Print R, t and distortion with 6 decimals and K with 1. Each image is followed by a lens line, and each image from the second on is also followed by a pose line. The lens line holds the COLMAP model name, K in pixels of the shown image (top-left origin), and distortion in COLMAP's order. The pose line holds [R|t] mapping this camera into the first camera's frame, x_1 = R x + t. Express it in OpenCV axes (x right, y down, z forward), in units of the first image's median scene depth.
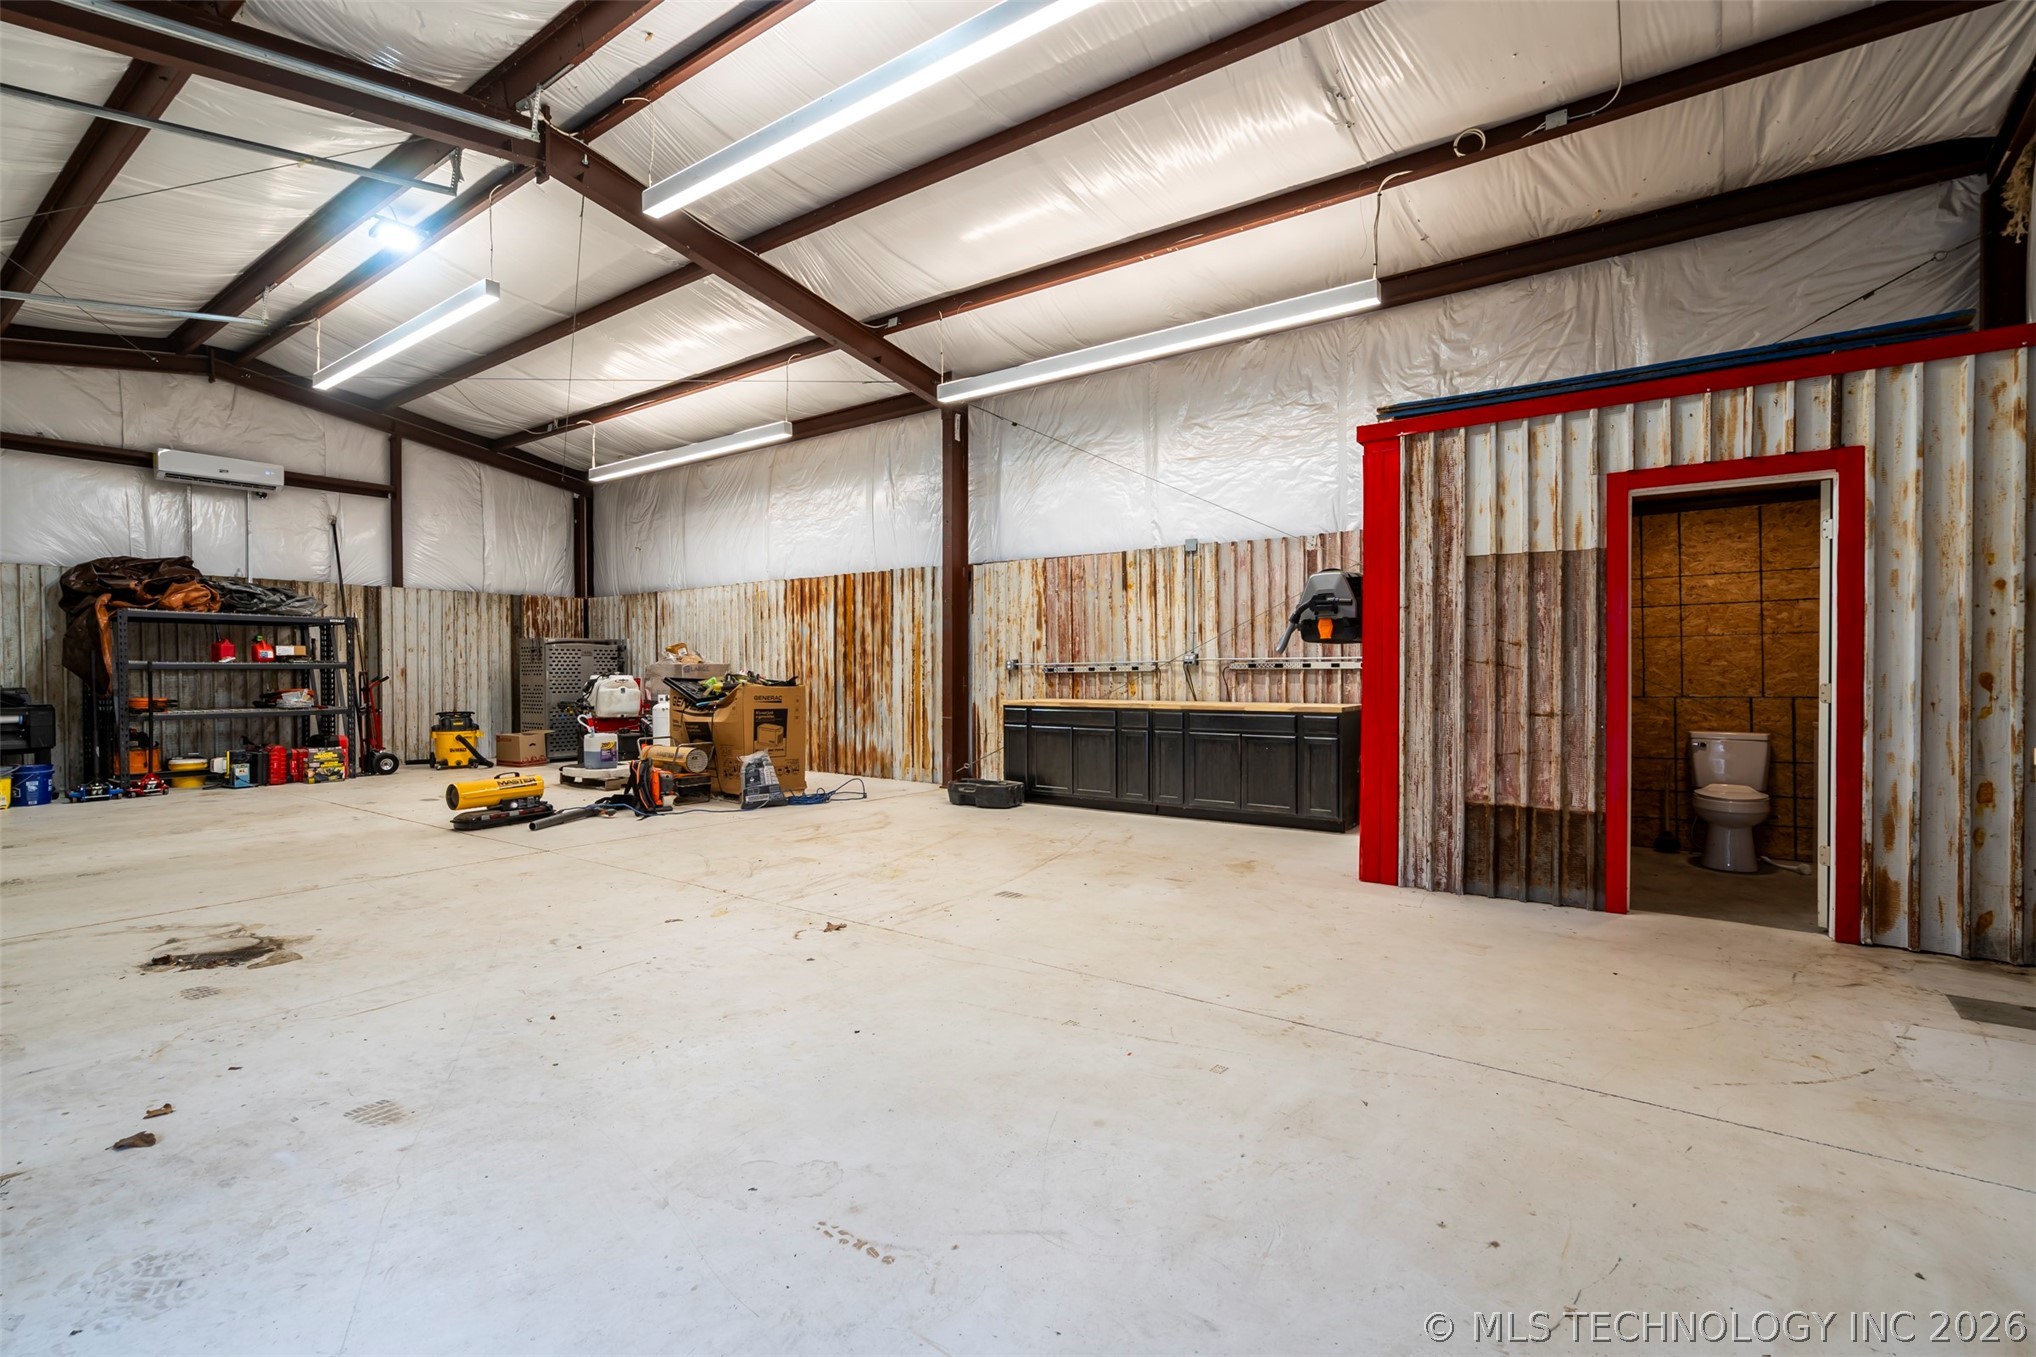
lens RADIAL K [[927.0, 0, 1006.8], [0, 927.0, 672.5], [0, 0, 1]] dist [-0.003097, 0.001805]
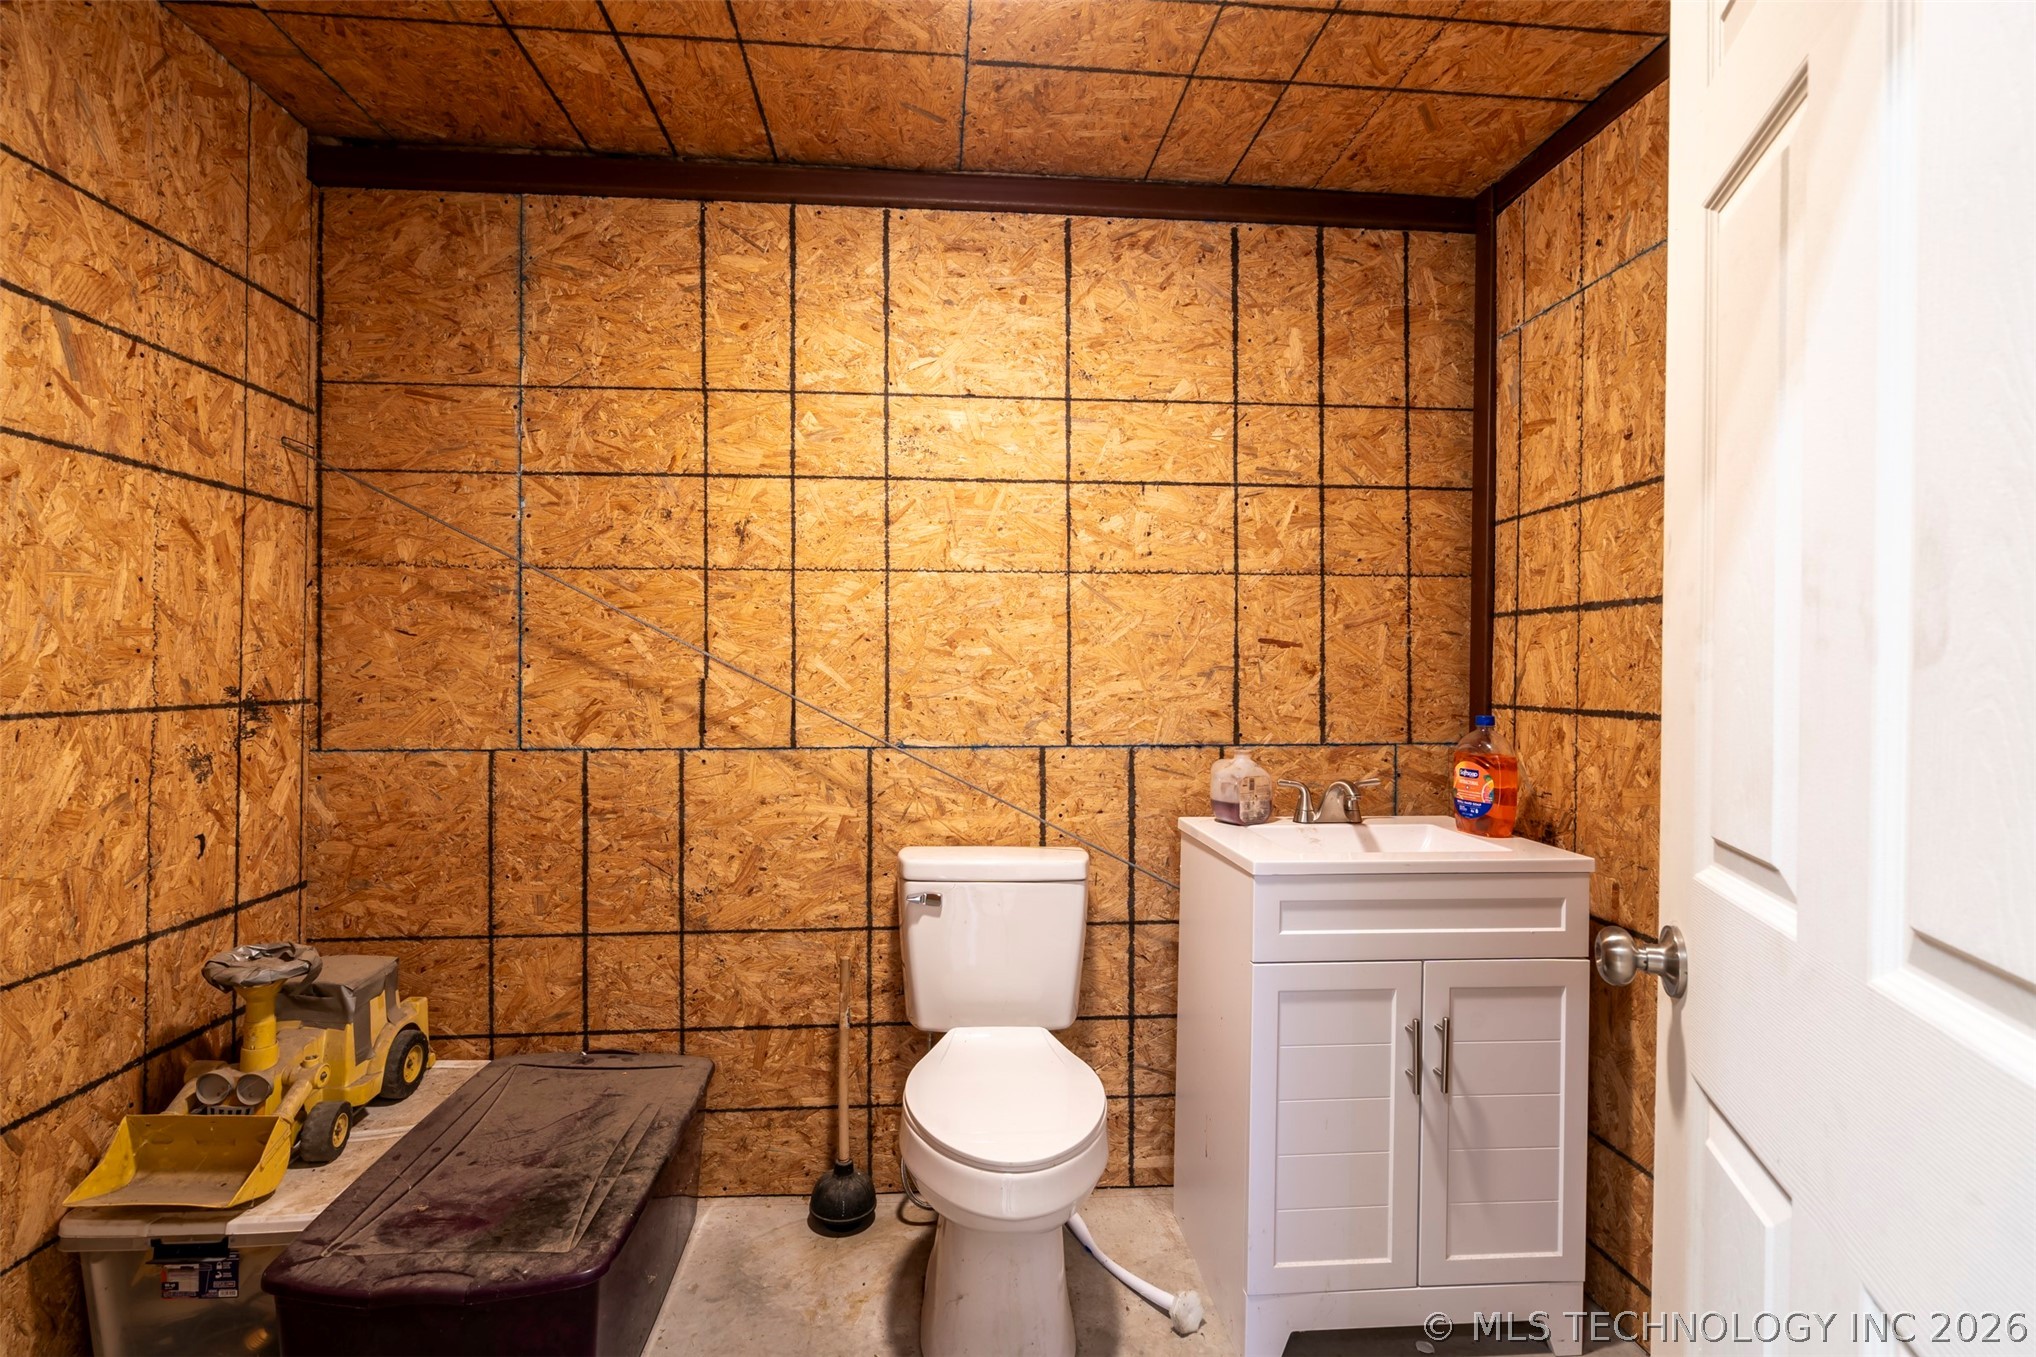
lens RADIAL K [[927.0, 0, 1010.2], [0, 927.0, 682.1], [0, 0, 1]] dist [-0.003097, 0.001805]
pose [[0.753221, 0.013866, 0.657621, 0.535305], [-0.011826, 0.999902, -0.007538, 0.004290], [-0.657661, -0.002099, 0.753311, 0.708316]]
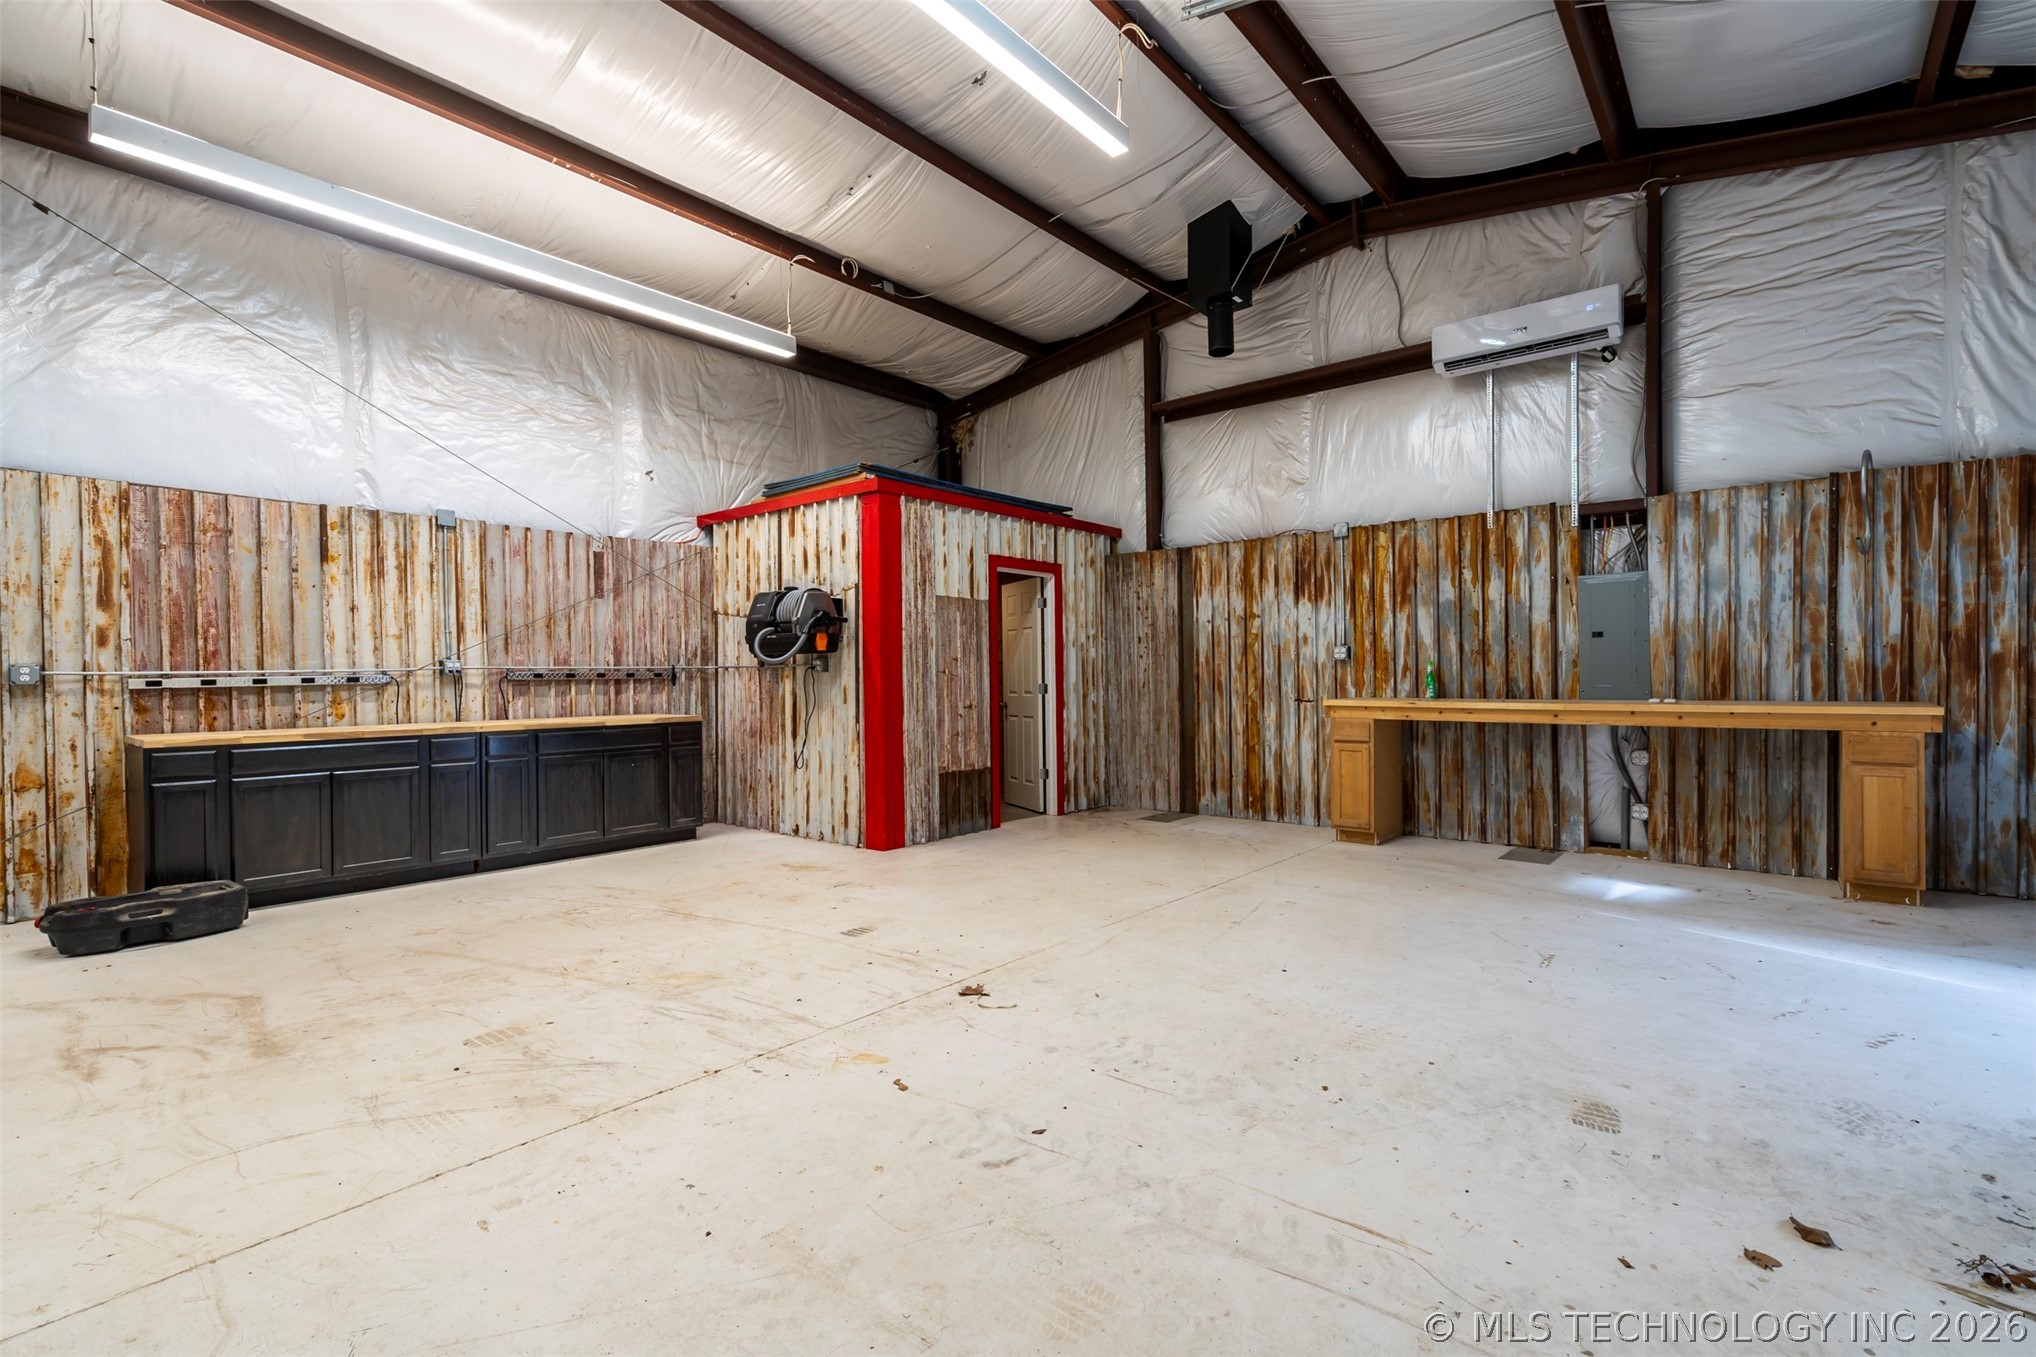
lens RADIAL K [[927.0, 0, 1014.9], [0, 927.0, 677.5], [0, 0, 1]] dist [-0.003097, 0.001805]
pose [[0.054839, 0.000302, 0.998495, -0.993663], [0.010860, 0.999941, -0.000899, -0.000317], [-0.998436, 0.010893, 0.054833, 0.911378]]
